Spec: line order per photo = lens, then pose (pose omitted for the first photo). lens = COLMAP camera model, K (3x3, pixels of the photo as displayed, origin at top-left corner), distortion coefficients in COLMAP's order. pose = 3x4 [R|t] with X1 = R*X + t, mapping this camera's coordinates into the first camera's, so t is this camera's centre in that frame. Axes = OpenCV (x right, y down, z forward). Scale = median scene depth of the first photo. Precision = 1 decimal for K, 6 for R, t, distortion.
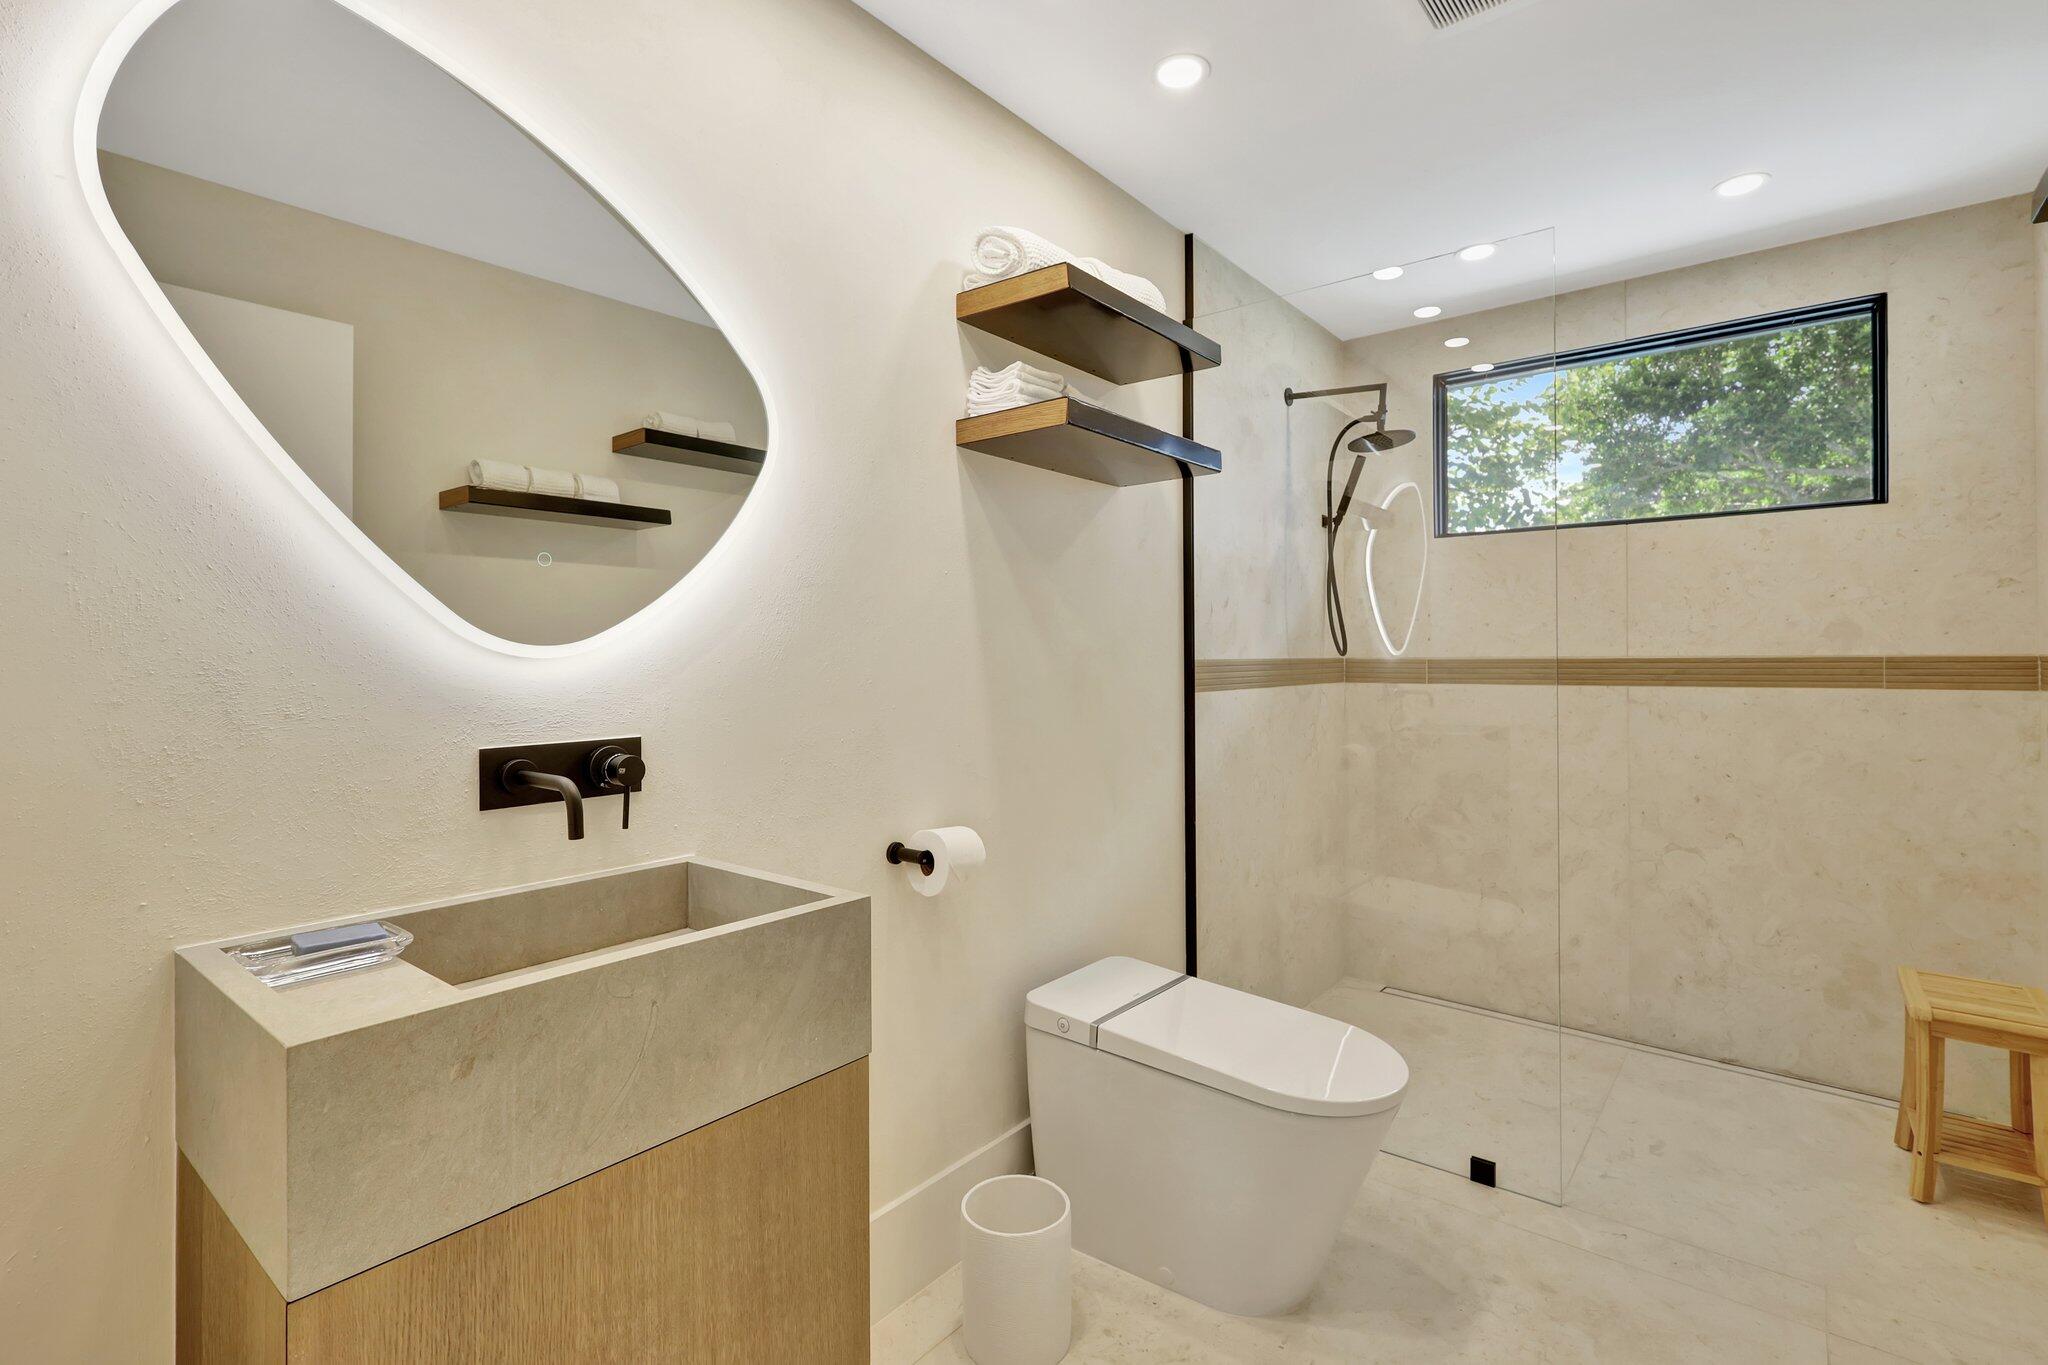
lens RADIAL K [[958.0, 0, 1021.6], [0, 958.0, 652.5], [0, 0, 1]] dist [0.001465, 0.000856]
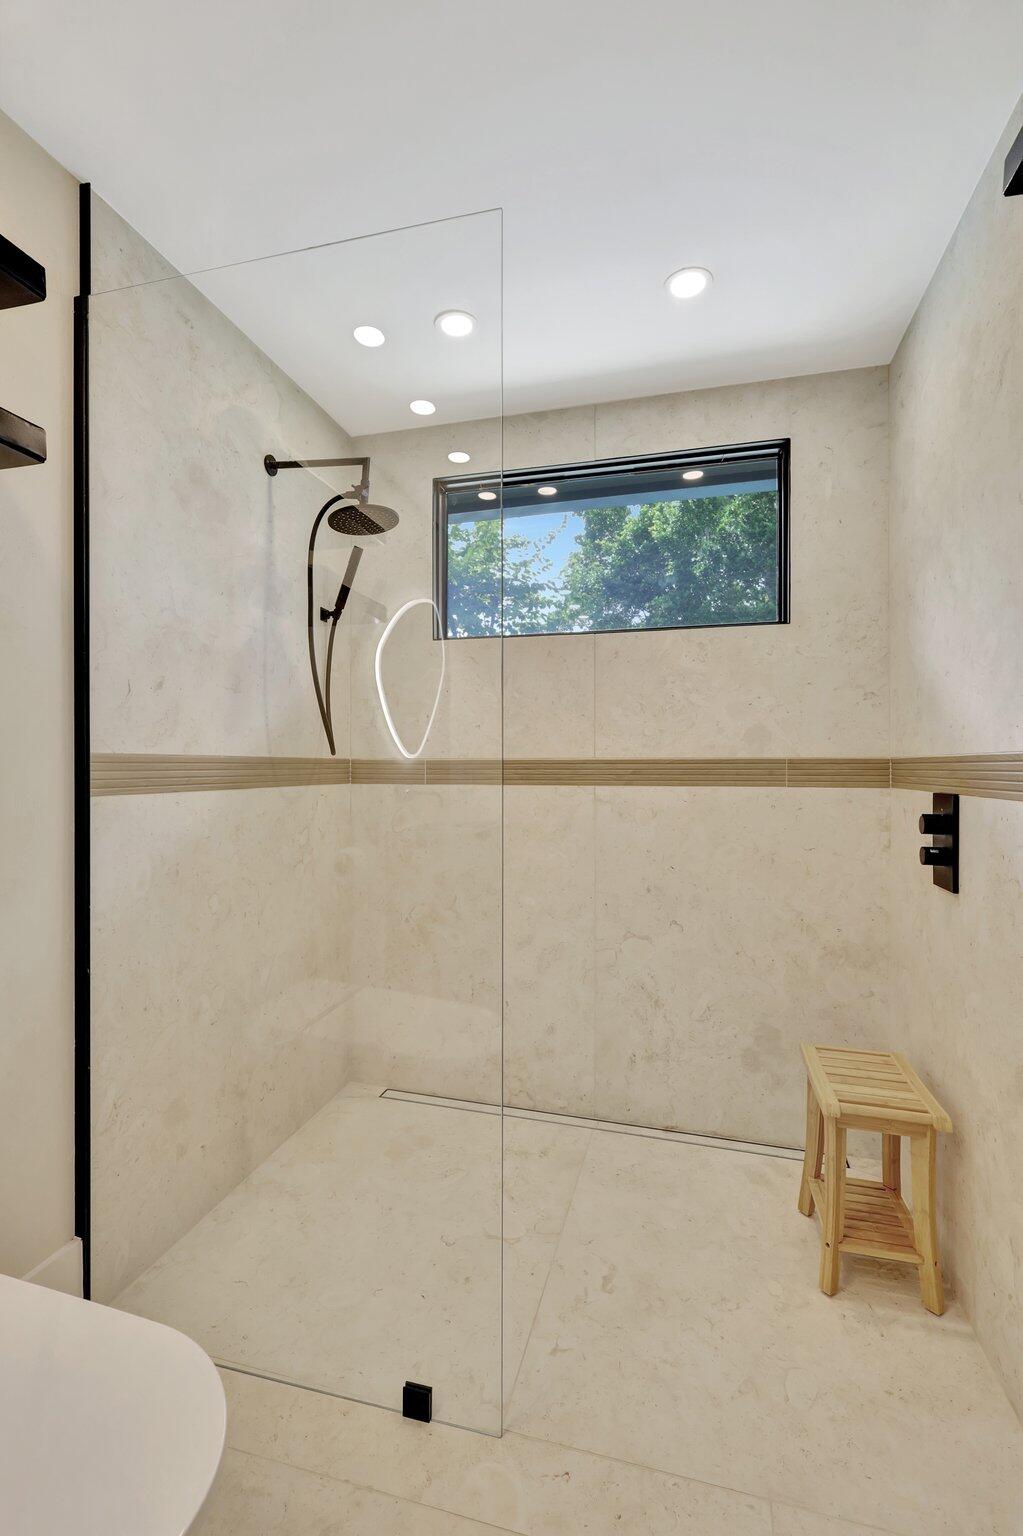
lens RADIAL K [[718.5, 0, 500.2], [0, 718.5, 758.1], [0, 0, 1]] dist [0.001465, 0.000856]
pose [[0.917947, 0.011671, 0.396531, 0.234201], [-0.008494, 0.999916, -0.009766, 0.013580], [-0.396612, 0.005597, 0.917969, 0.329830]]
